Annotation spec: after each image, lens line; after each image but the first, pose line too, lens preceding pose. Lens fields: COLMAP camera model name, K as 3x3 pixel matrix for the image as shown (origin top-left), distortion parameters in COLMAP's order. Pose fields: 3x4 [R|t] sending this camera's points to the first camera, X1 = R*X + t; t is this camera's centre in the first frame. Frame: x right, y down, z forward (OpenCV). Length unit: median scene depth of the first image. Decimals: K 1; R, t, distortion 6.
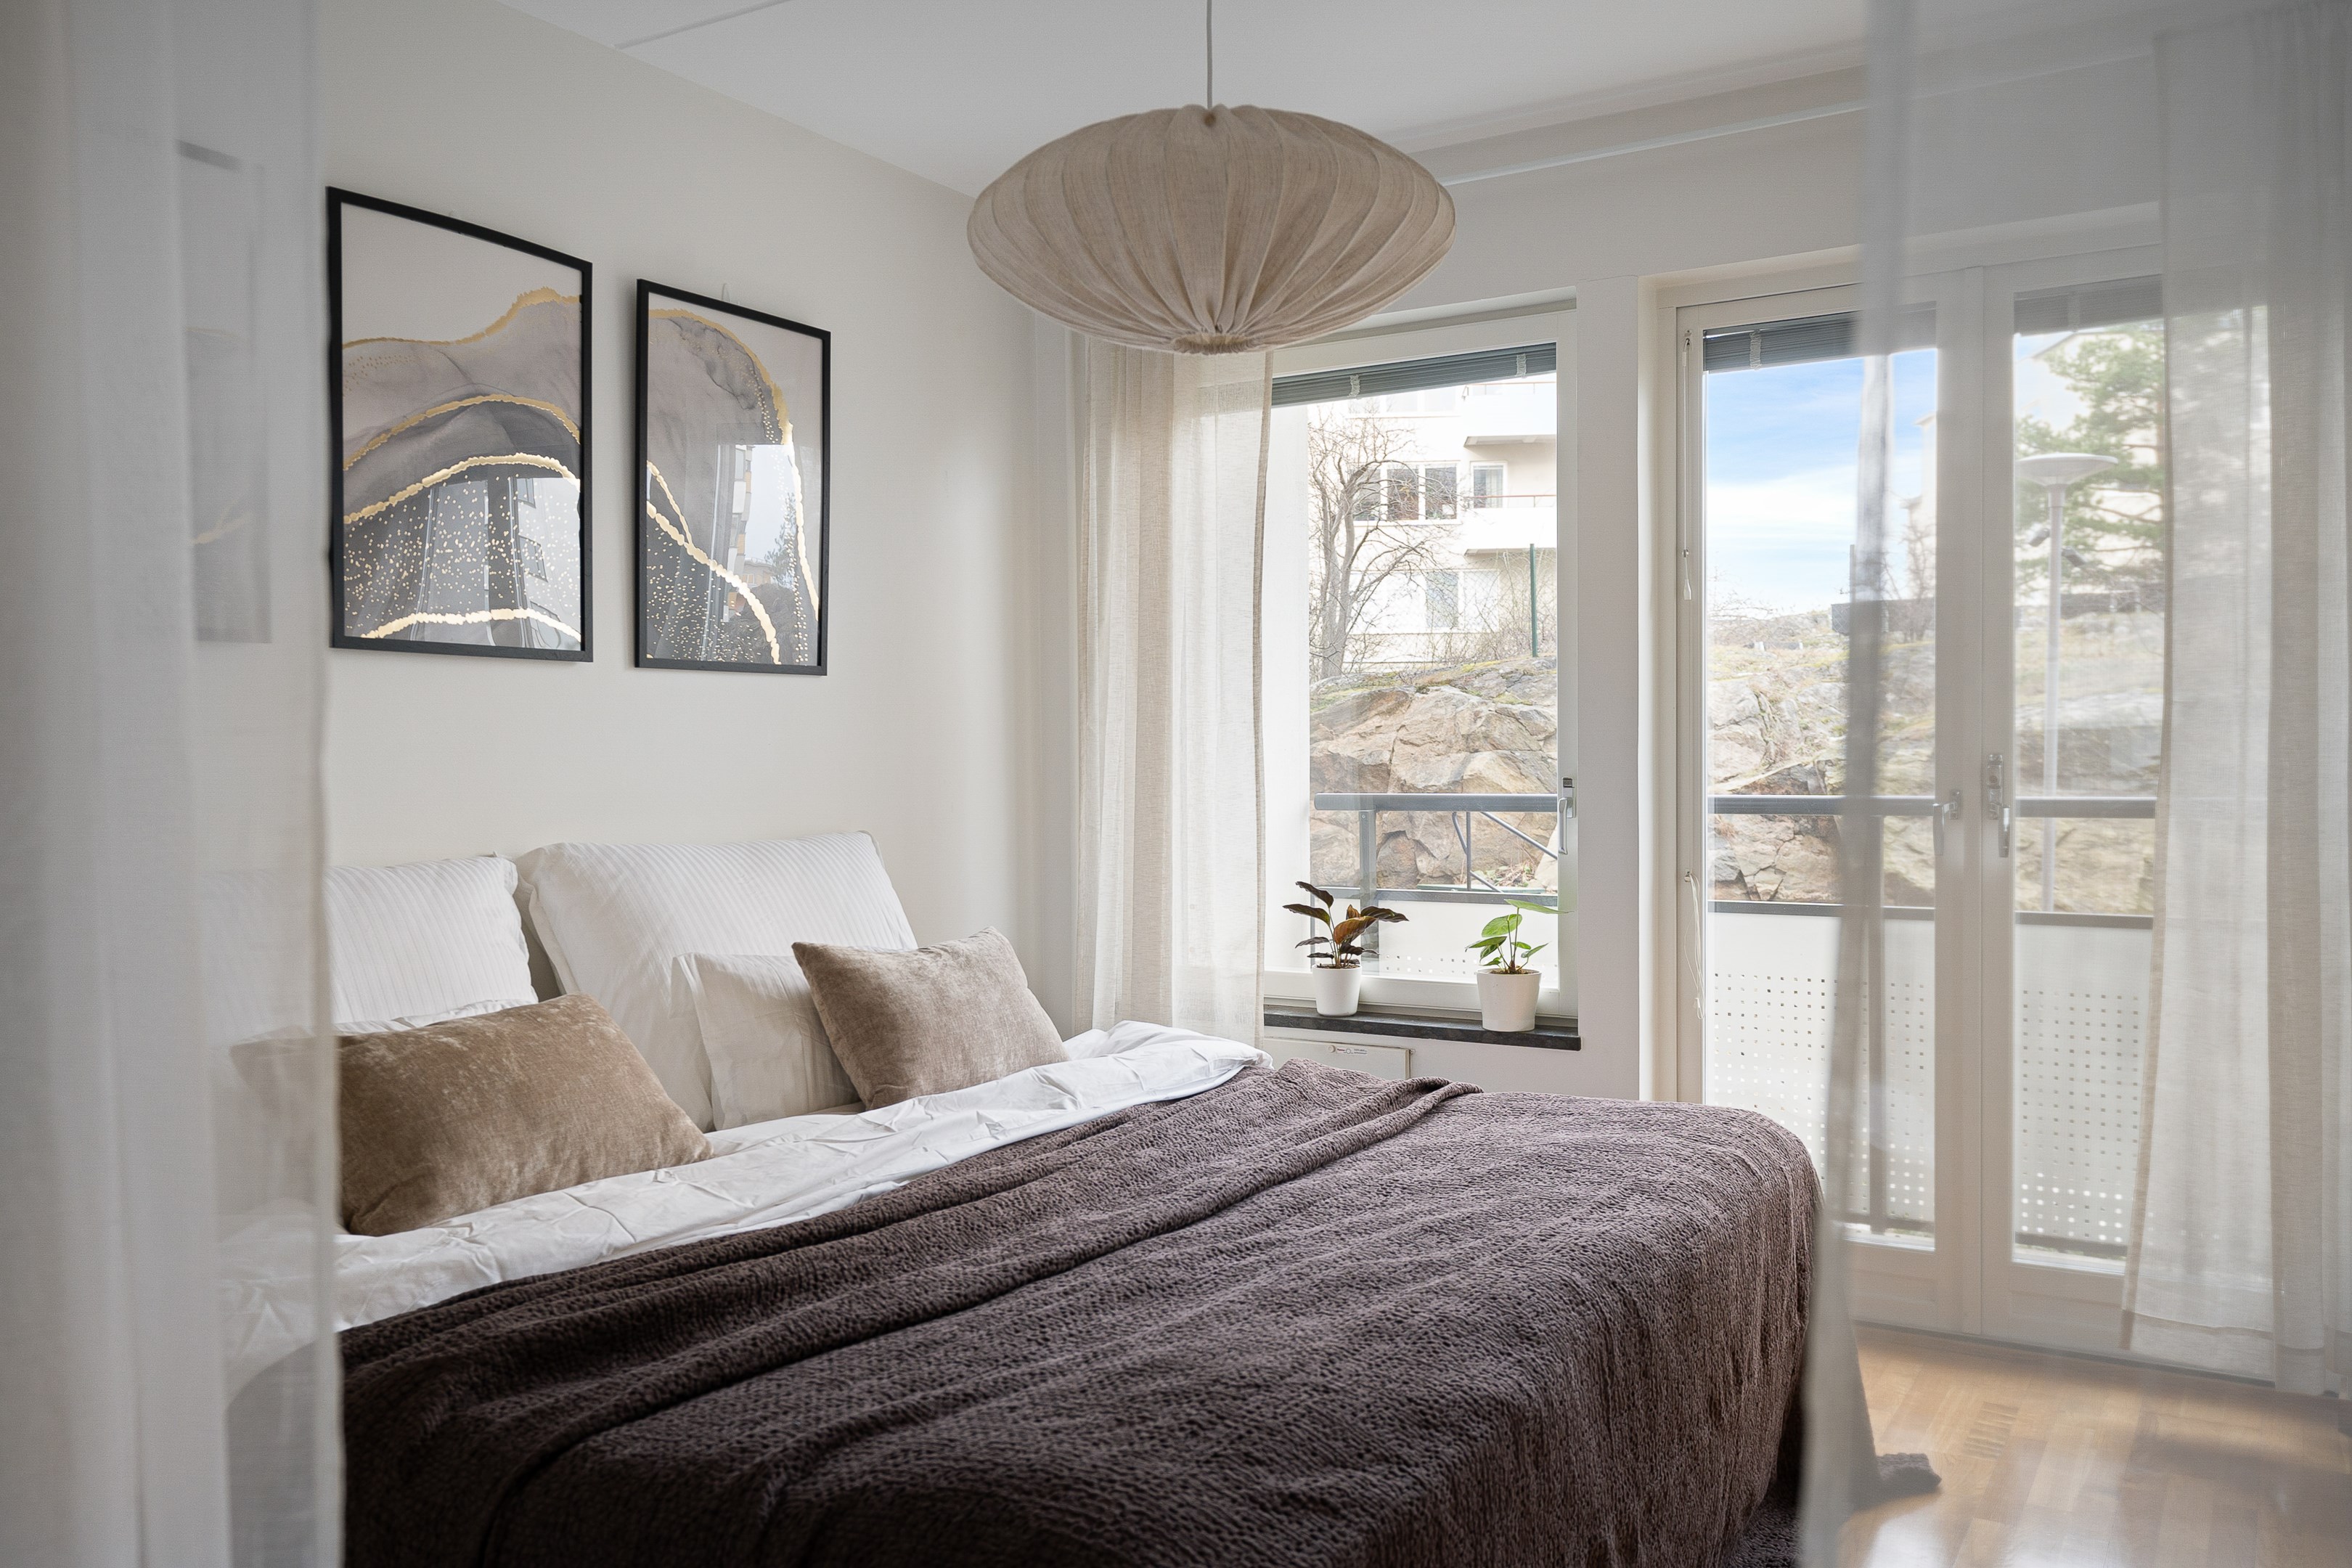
lens RADIAL K [[1920.7, 0, 1178.1], [0, 1920.7, 782.1], [0, 0, 1]] dist [0.032686, -0.001513]
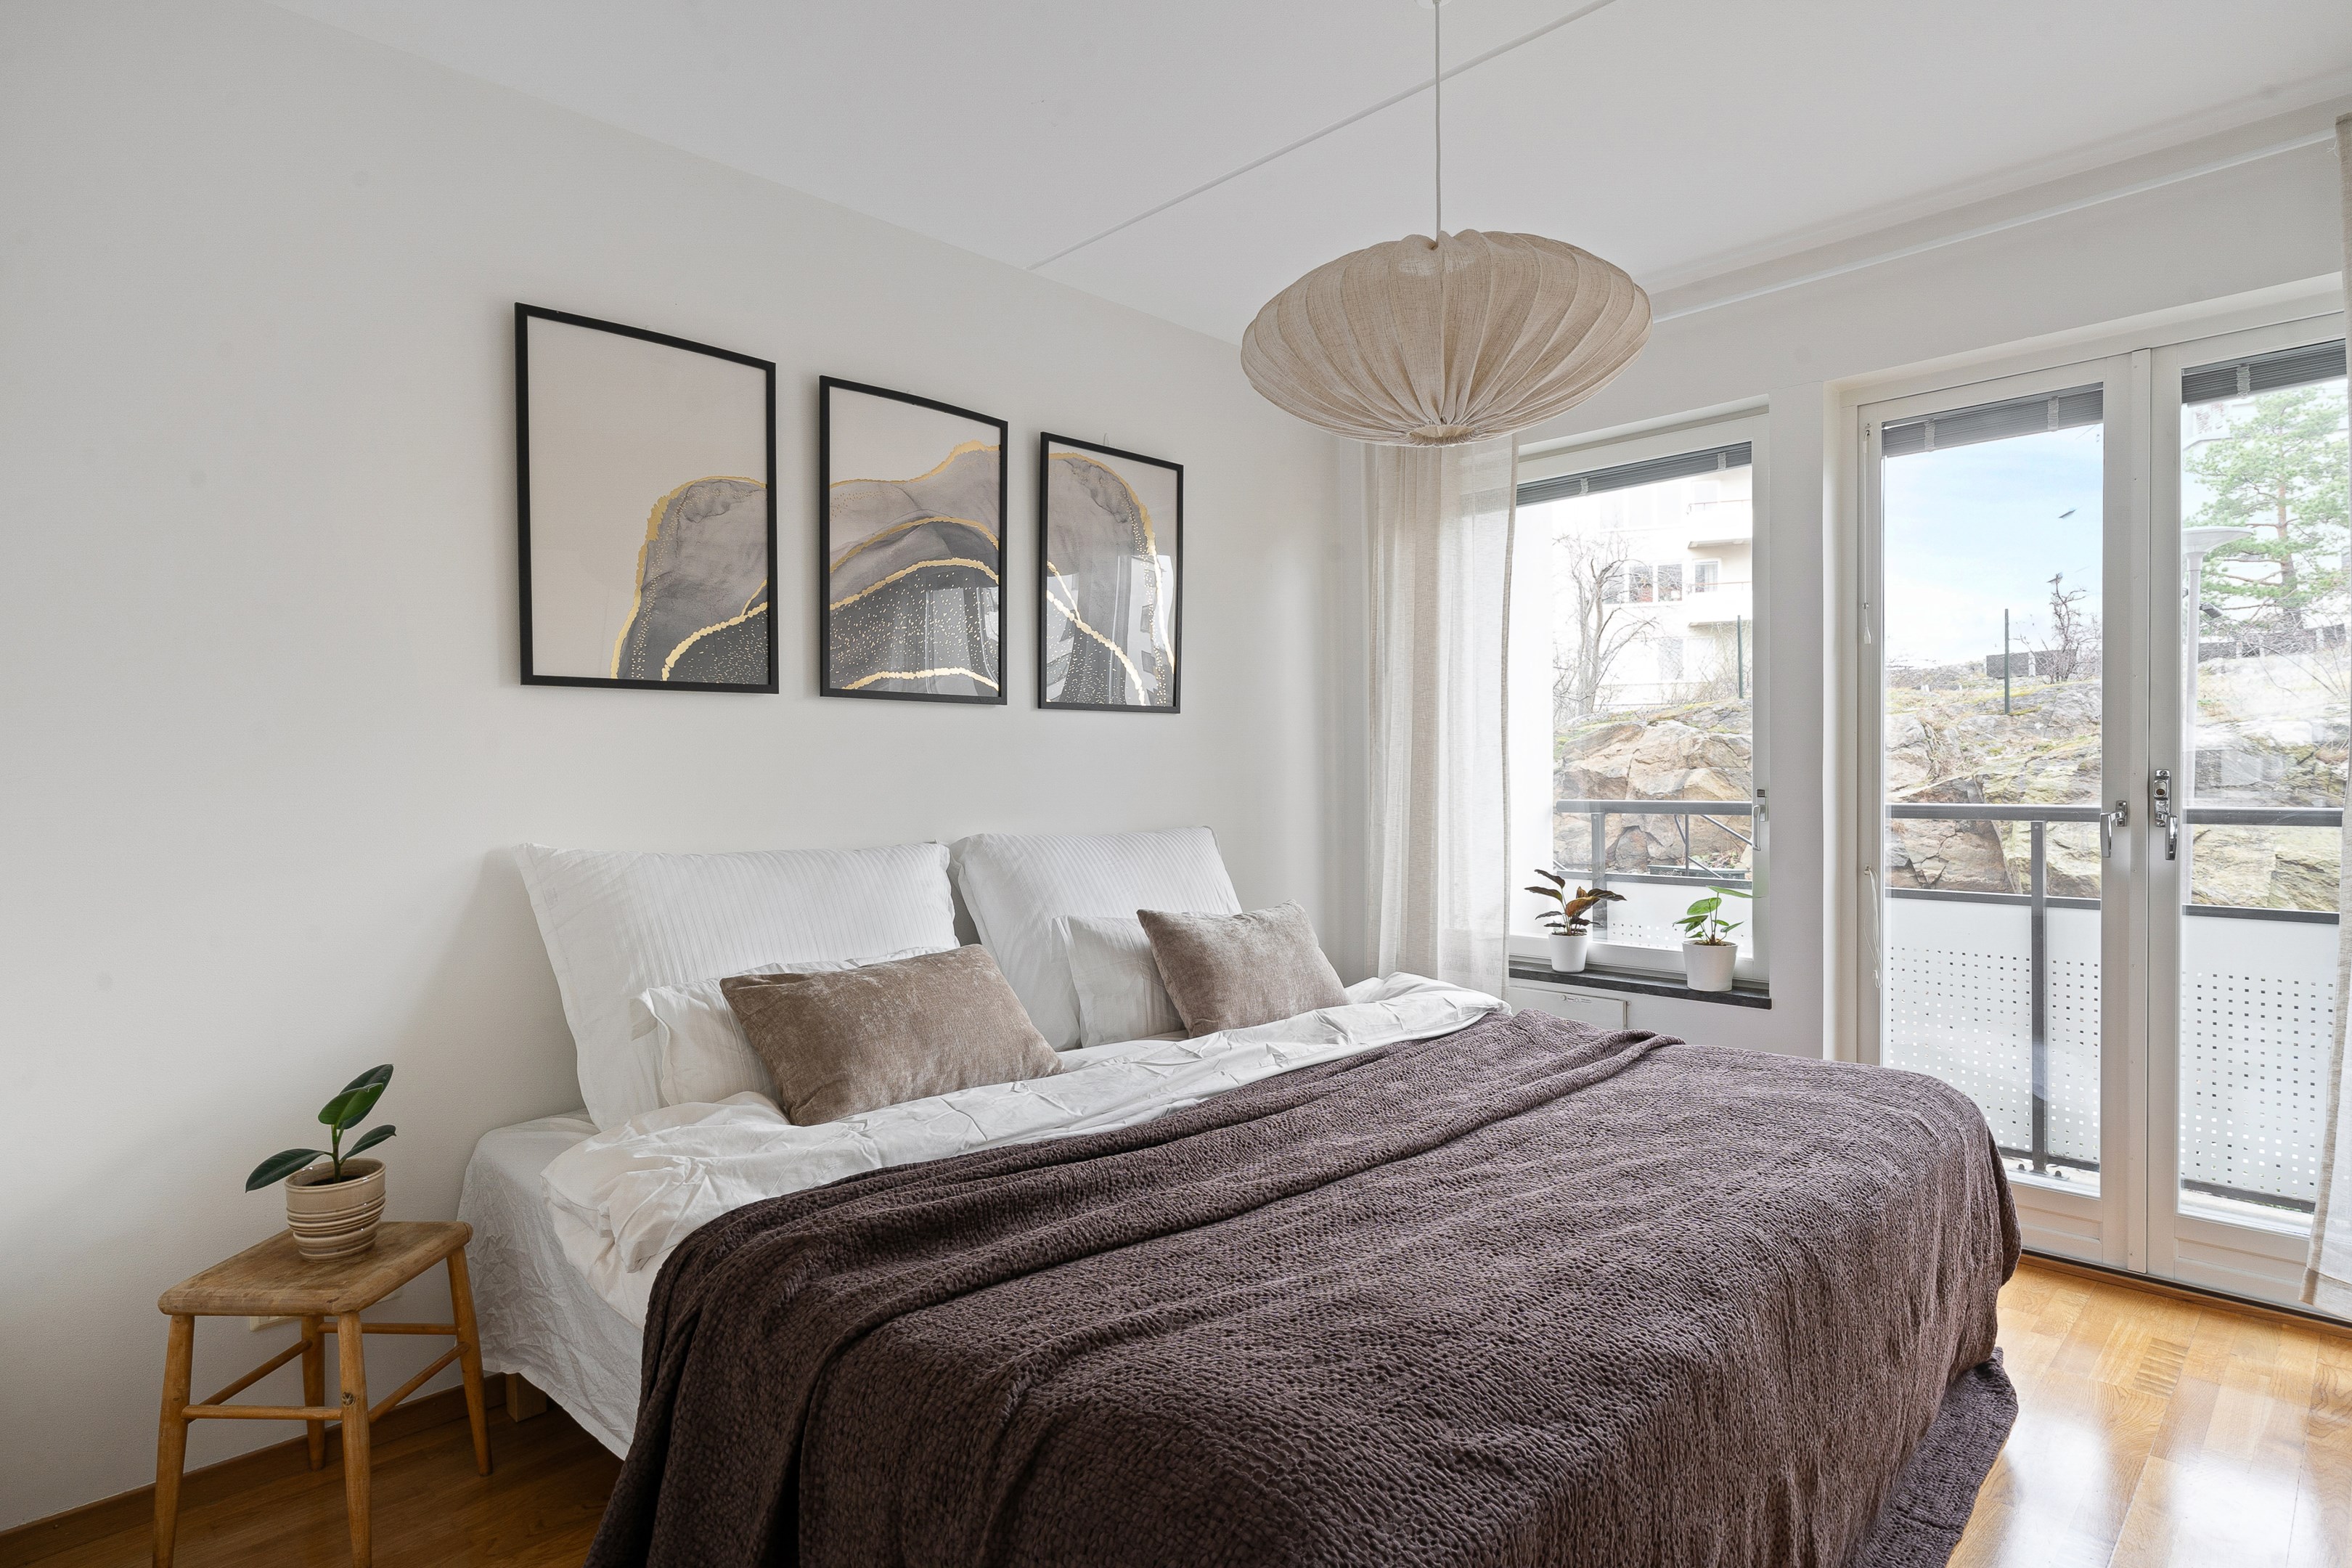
lens RADIAL K [[1272.6, 0, 1162.2], [0, 1272.6, 786.2], [0, 0, 1]] dist [-0.000286, 0.007204]
pose [[0.970036, 0.002567, -0.242947, 0.035316], [-0.003051, 0.999994, -0.001620, -0.002217], [0.242941, 0.002312, 0.970038, 0.140869]]
